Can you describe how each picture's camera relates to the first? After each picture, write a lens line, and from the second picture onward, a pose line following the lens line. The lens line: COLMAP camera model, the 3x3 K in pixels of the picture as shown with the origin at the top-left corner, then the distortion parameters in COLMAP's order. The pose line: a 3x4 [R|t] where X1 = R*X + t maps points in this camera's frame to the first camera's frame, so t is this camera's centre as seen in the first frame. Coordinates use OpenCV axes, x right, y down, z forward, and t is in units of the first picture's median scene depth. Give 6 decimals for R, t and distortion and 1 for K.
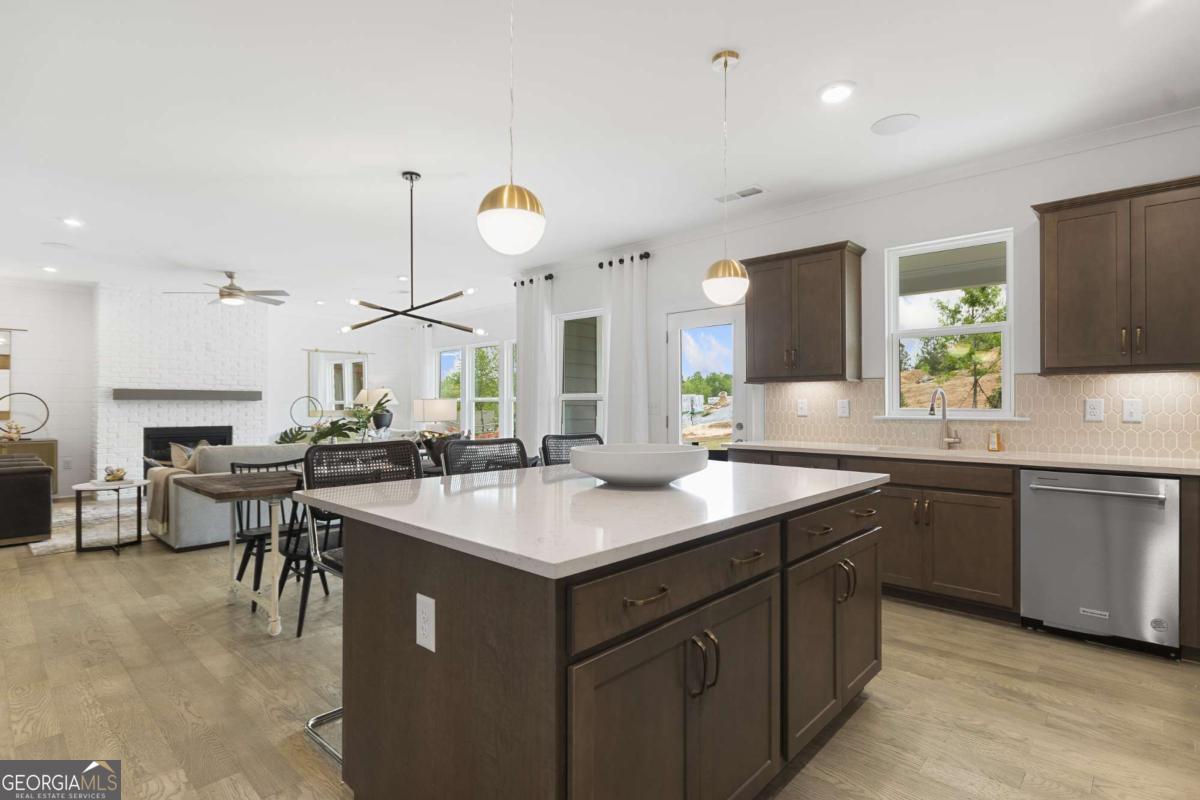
lens RADIAL K [[593.7, 0, 594.7], [0, 593.7, 398.8], [0, 0, 1]] dist [-0.000115, -0.000591]
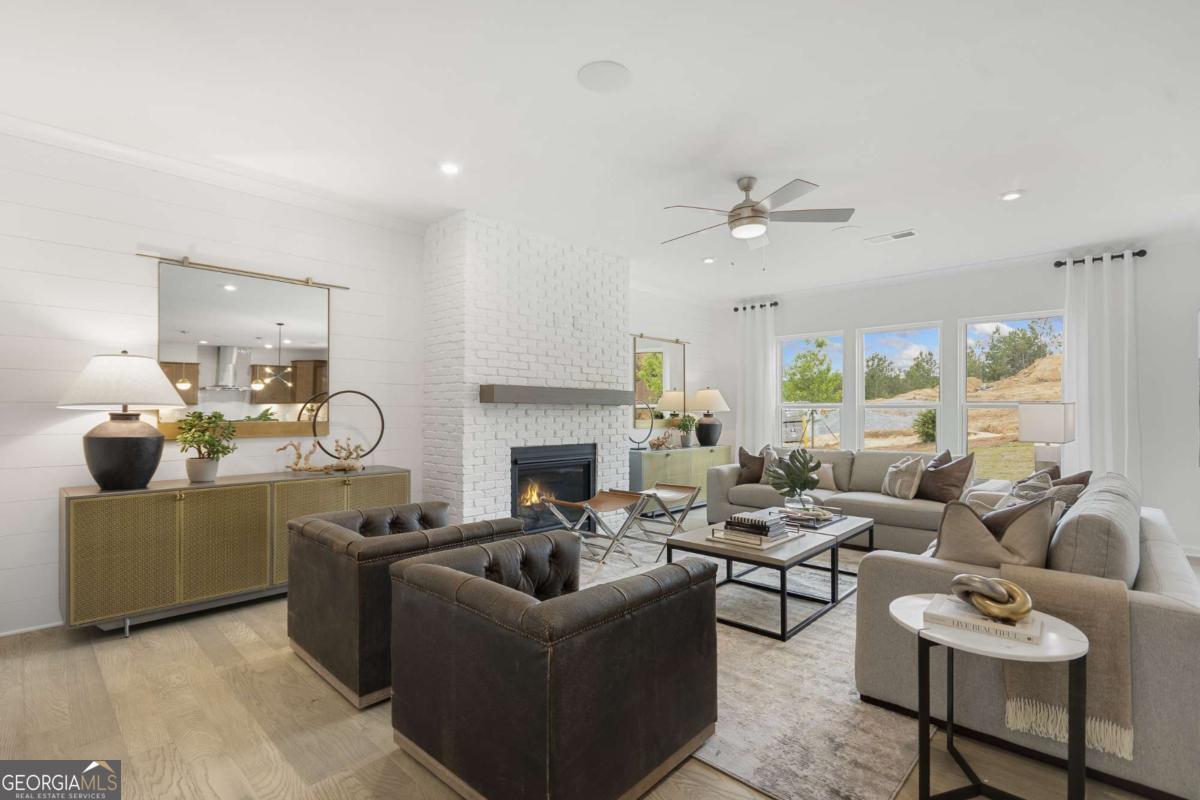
lens RADIAL K [[564.1, 0, 595.8], [0, 564.1, 407.5], [0, 0, 1]] dist [0.001474, 0.000026]
pose [[0.999801, 0.005811, -0.019082, -0.655640], [-0.005690, 0.999963, 0.006376, 0.001915], [0.019118, -0.006266, 0.999798, 0.402008]]
